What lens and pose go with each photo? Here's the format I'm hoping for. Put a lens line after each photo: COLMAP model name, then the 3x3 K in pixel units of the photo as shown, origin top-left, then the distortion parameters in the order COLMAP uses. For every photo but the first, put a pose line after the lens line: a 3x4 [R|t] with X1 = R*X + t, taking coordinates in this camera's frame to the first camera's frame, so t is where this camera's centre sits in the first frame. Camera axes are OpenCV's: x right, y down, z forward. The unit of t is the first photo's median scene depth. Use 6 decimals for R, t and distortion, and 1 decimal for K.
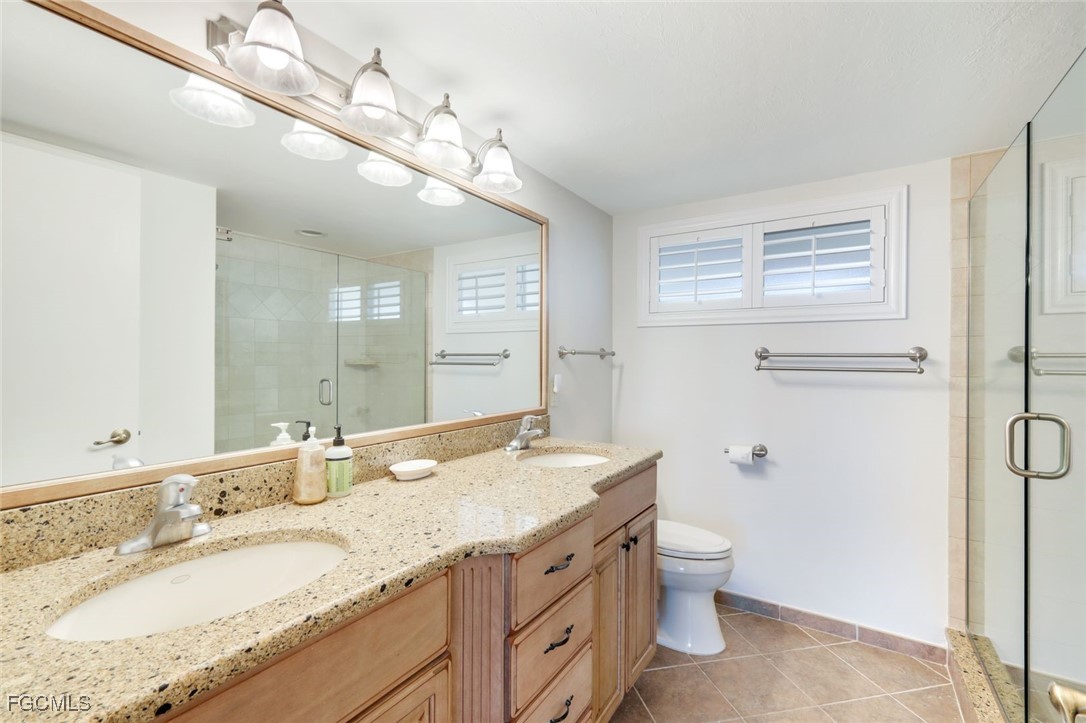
lens RADIAL K [[470.5, 0, 543.5], [0, 470.5, 362.5], [0, 0, 1]] dist [0.003041, 0.000384]
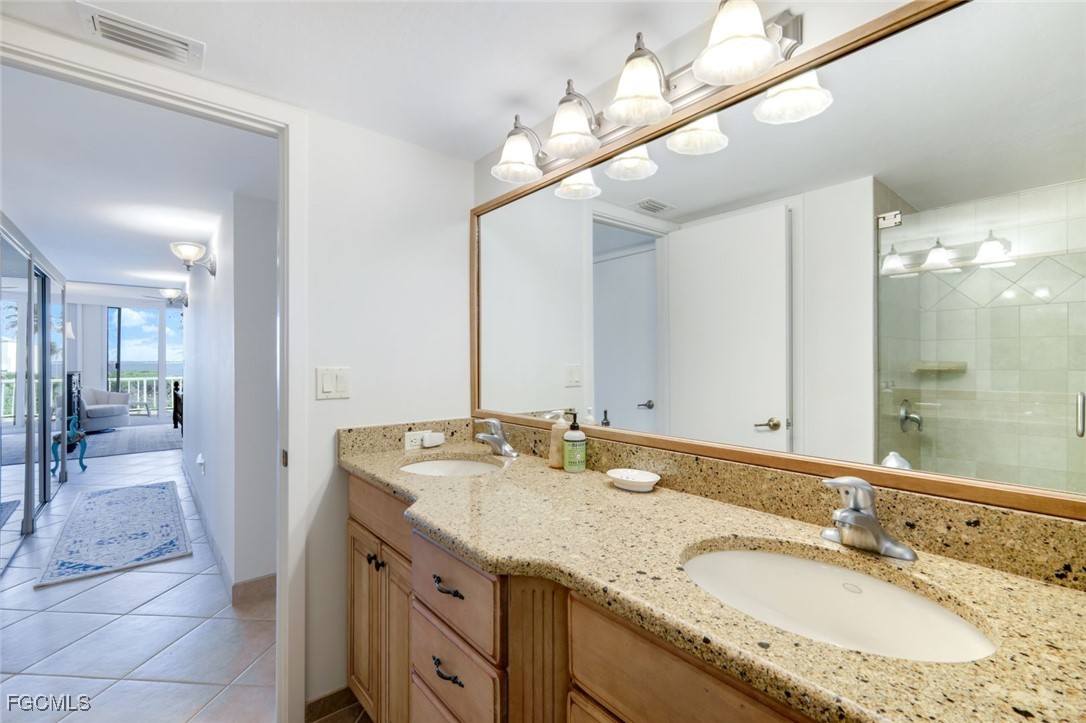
lens RADIAL K [[470.5, 0, 544.2], [0, 470.5, 356.2], [0, 0, 1]] dist [0.003041, 0.000384]
pose [[-0.268487, -0.009765, -0.963234, 0.750355], [-0.008122, 0.999936, -0.007873, -0.002656], [0.963249, 0.005710, -0.268549, 1.249998]]
